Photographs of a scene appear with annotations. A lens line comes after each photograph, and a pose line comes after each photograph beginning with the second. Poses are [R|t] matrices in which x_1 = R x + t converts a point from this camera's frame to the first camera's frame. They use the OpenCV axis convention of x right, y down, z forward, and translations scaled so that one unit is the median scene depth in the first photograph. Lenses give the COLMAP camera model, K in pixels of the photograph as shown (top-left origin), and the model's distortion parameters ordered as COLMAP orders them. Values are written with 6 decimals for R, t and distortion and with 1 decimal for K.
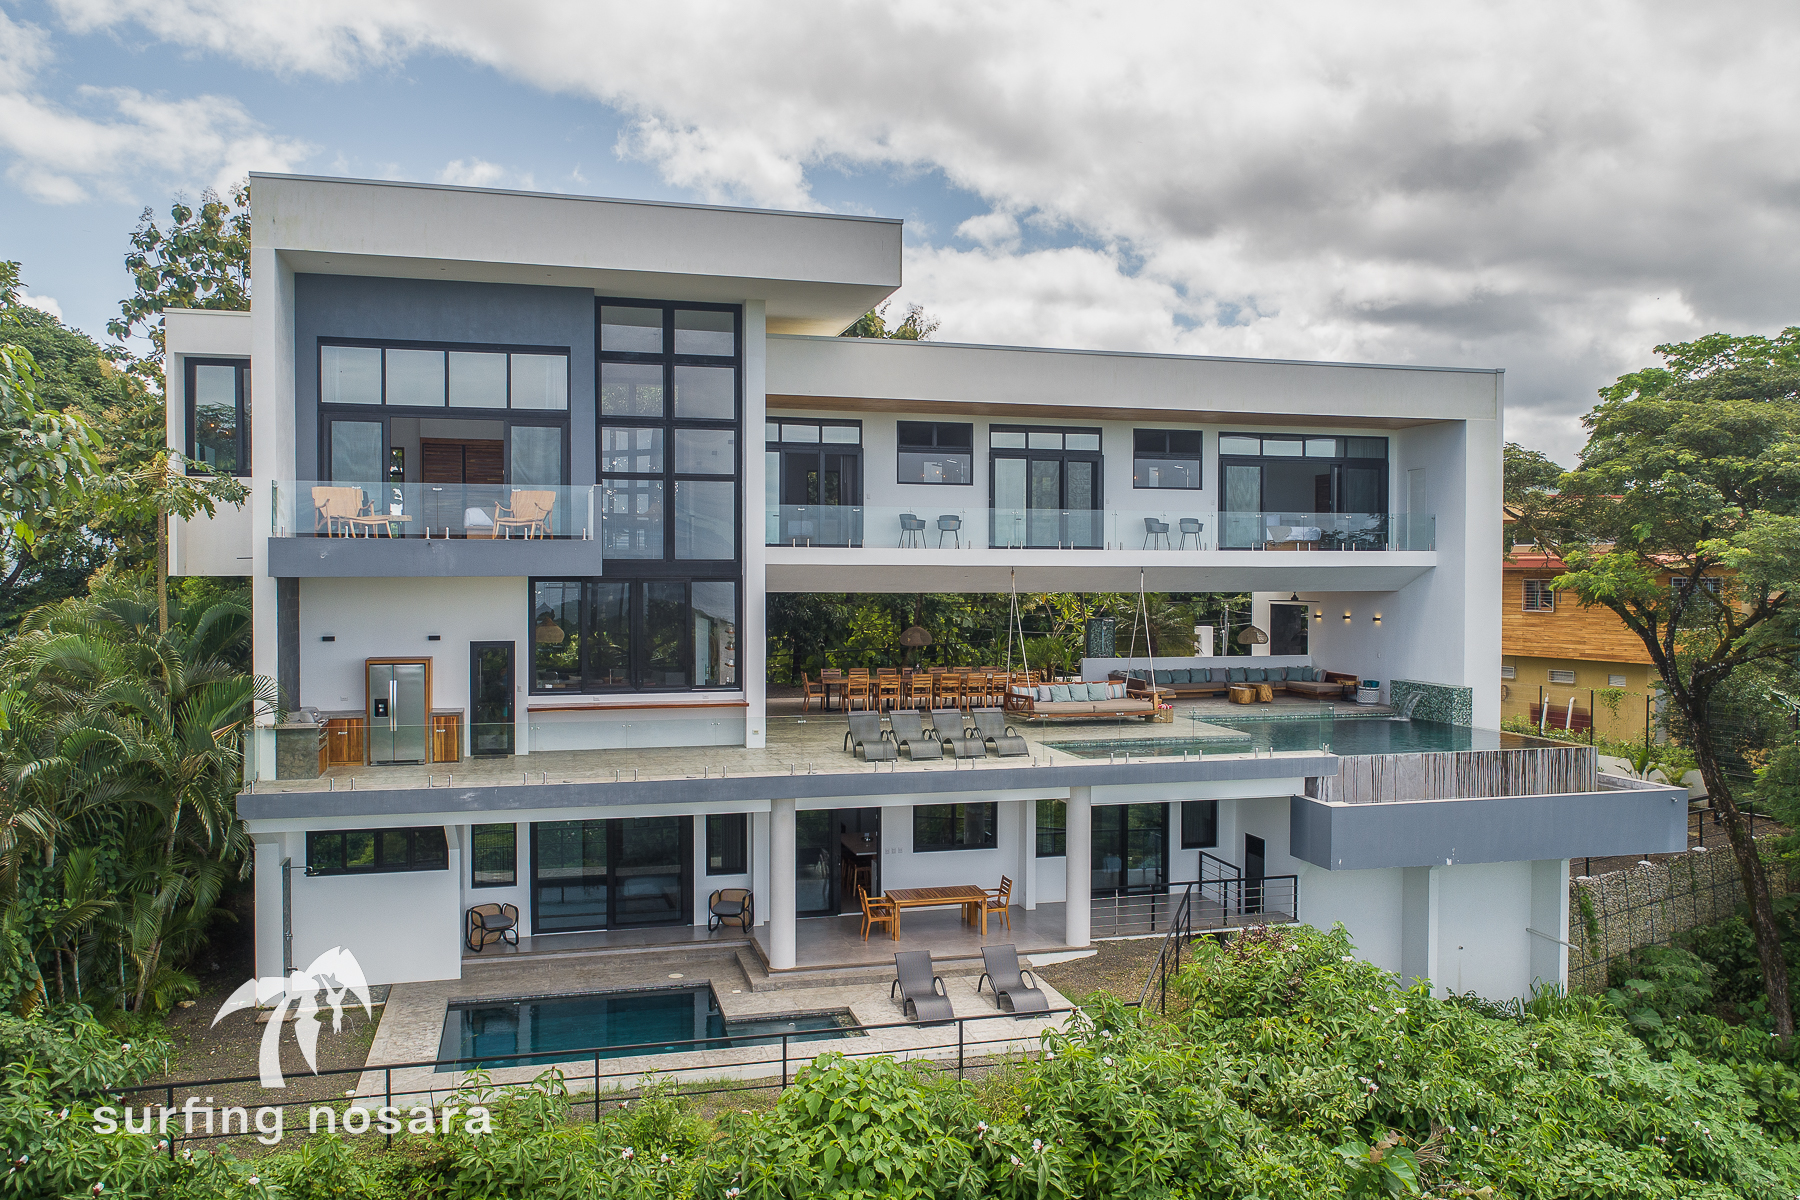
lens RADIAL K [[1432.4, 0, 948.2], [0, 1432.4, 605.3], [0, 0, 1]] dist [-0.011921, 0.001170]
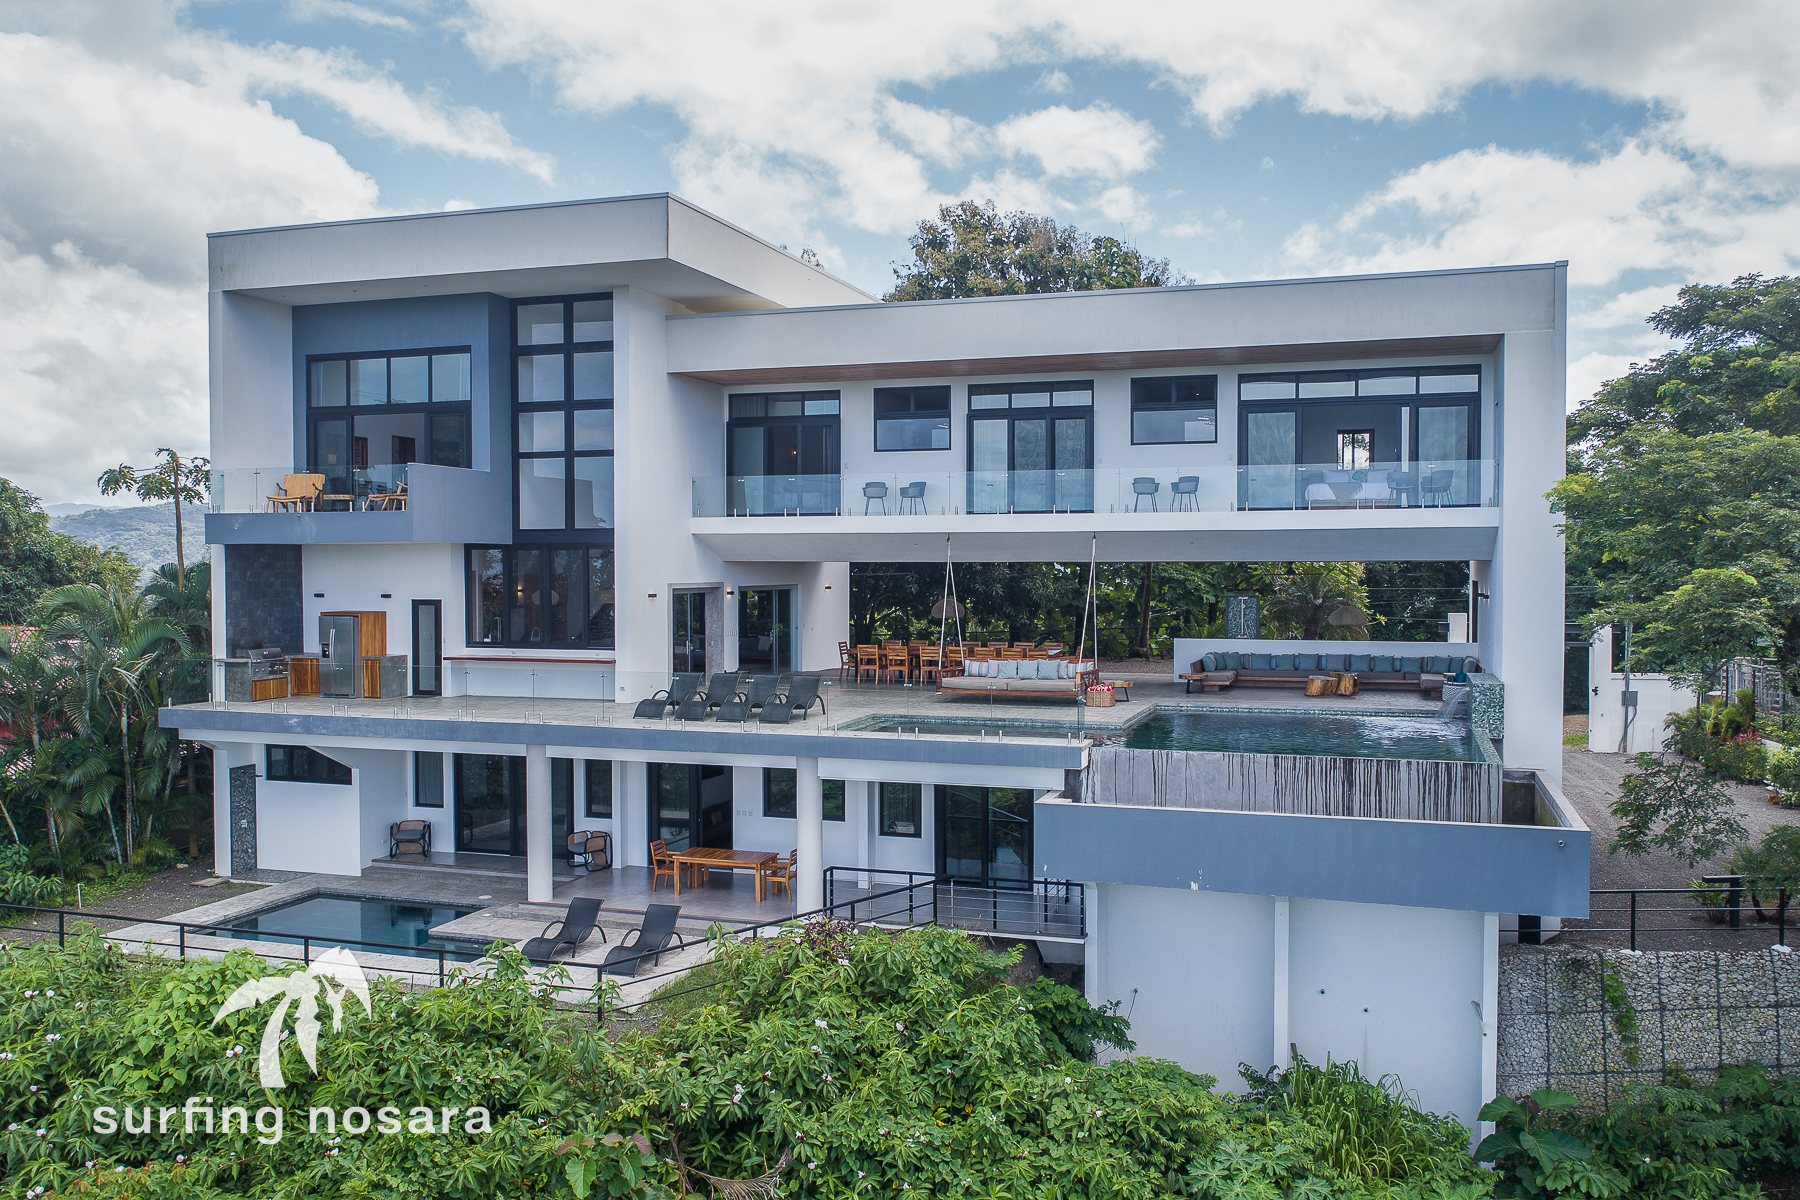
lens RADIAL K [[1432.4, 0, 923.6], [0, 1432.4, 605.5], [0, 0, 1]] dist [-0.011921, 0.001170]
pose [[0.827926, 0.013170, -0.560683, 0.638233], [-0.010292, 0.999913, 0.008289, 0.014864], [0.560743, -0.001091, 0.827989, 0.230921]]
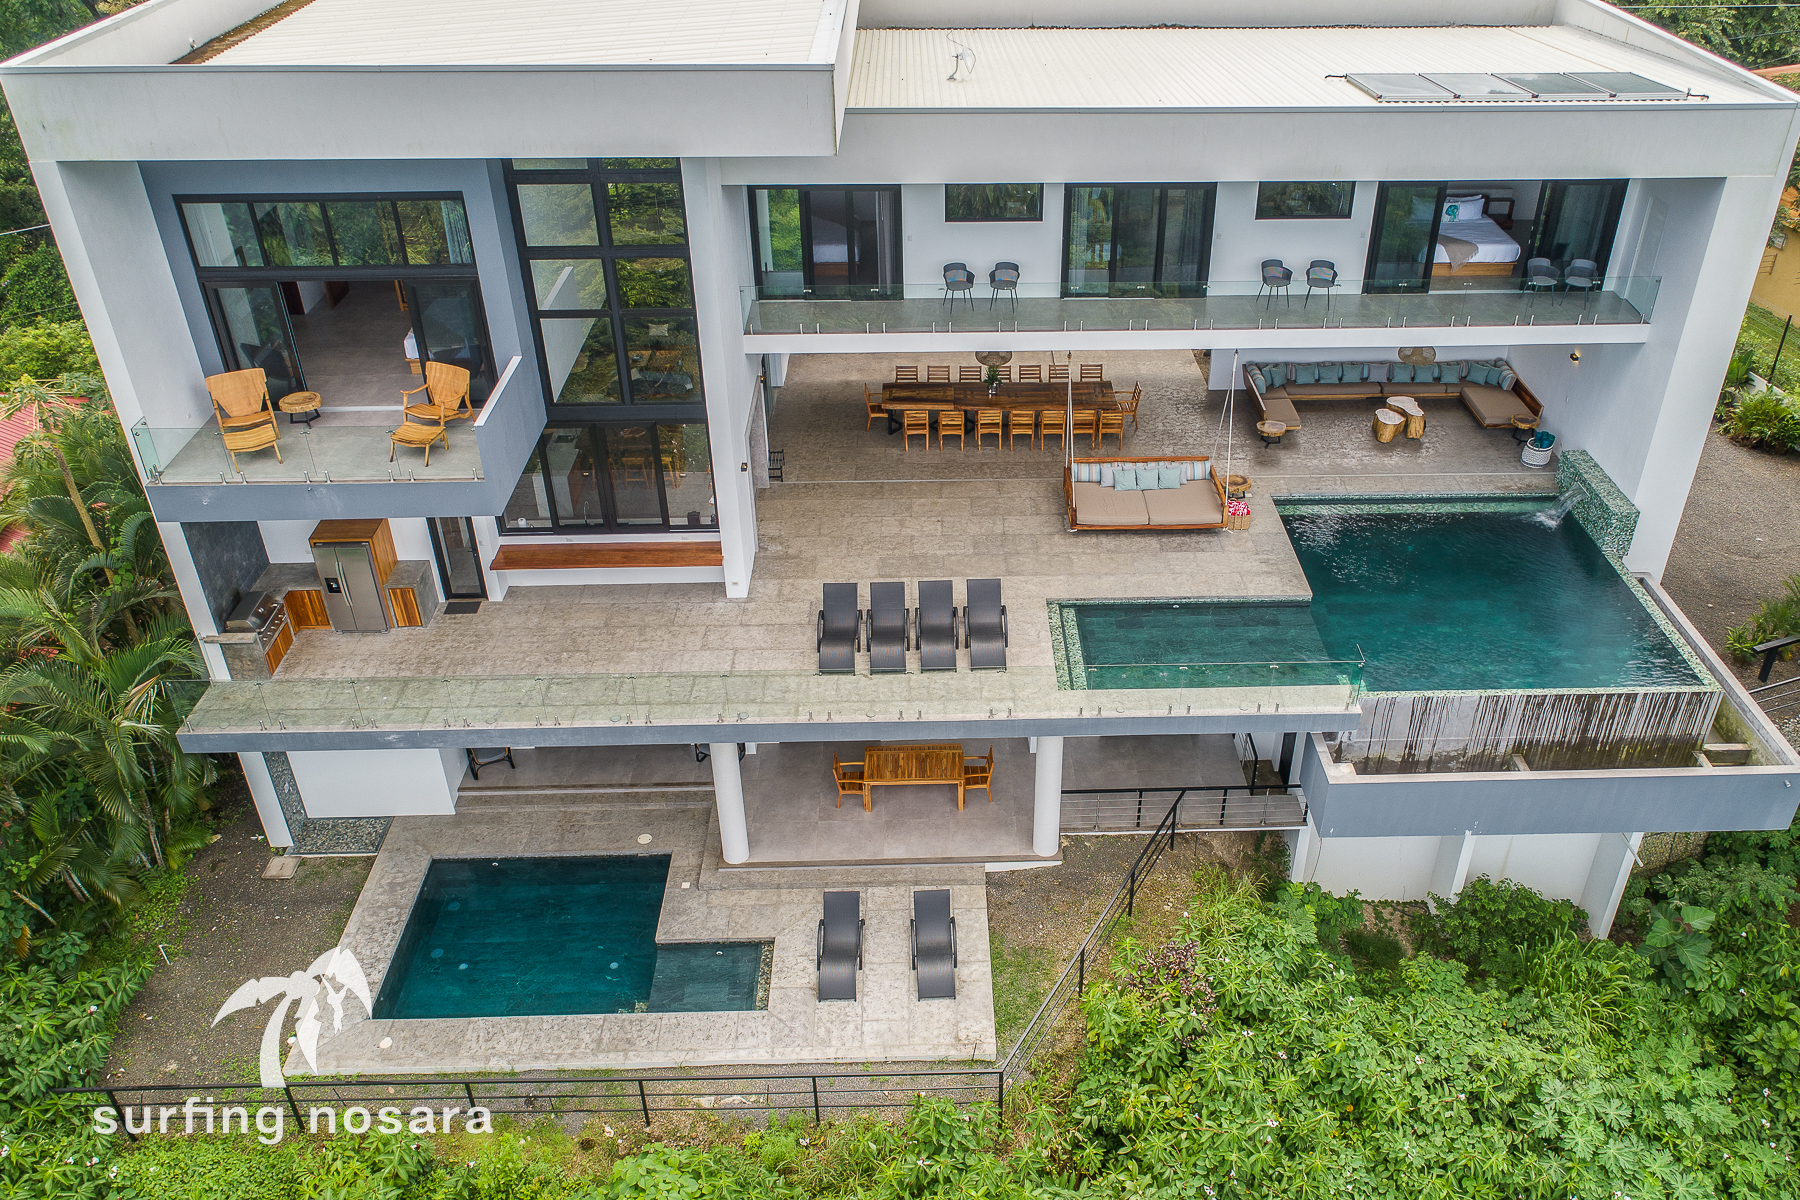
lens RADIAL K [[1432.4, 0, 972.7], [0, 1432.4, 601.0], [0, 0, 1]] dist [-0.011921, 0.001170]
pose [[0.970931, 0.132254, -0.199503, 0.198592], [-0.007343, 0.849555, 0.527449, -0.385173], [0.239246, -0.510652, 0.825830, 0.253836]]
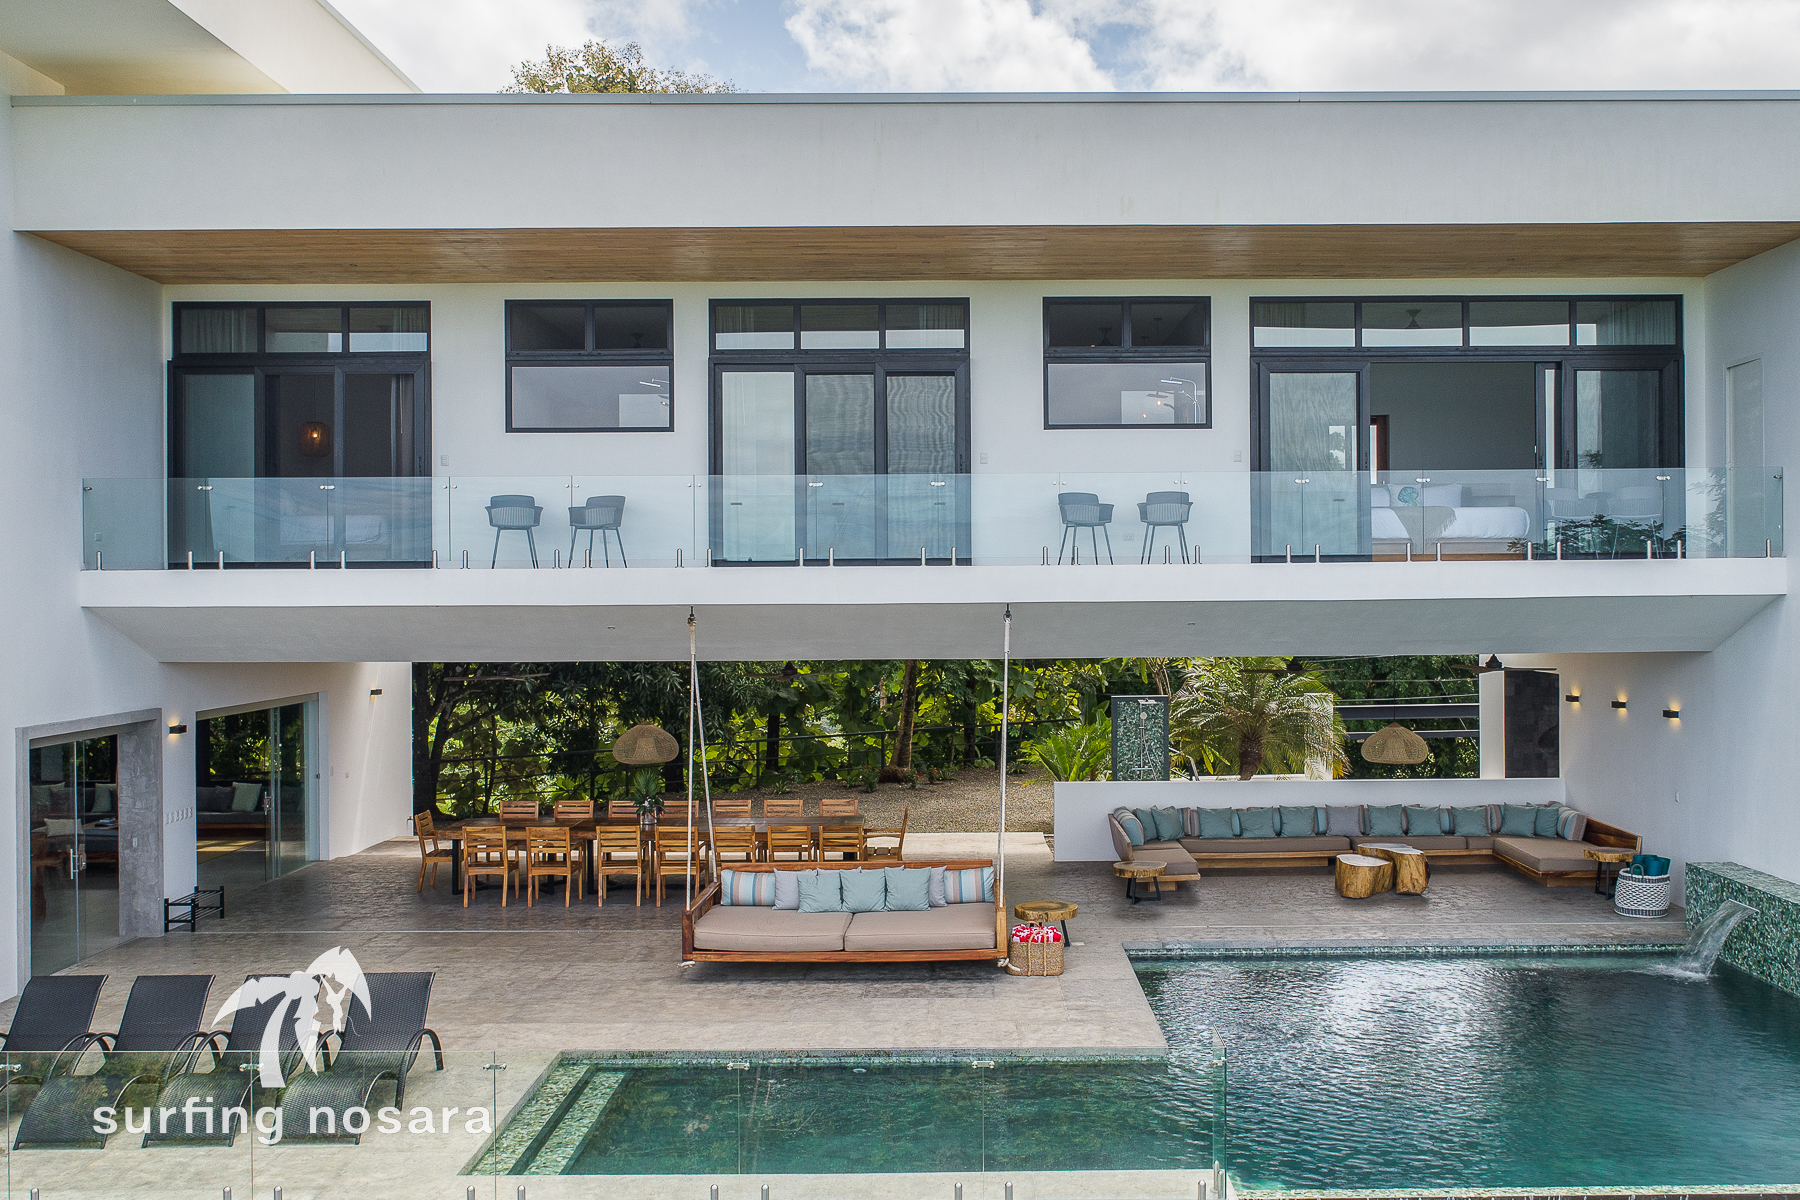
lens RADIAL K [[1617.5, 0, 964.5], [0, 1617.5, 604.9], [0, 0, 1]] dist [-0.015565, 0.007574]
pose [[0.962871, -0.006998, -0.269870, 0.295719], [0.003038, 0.999882, -0.015090, -0.022329], [0.269943, 0.013709, 0.962779, 0.611559]]
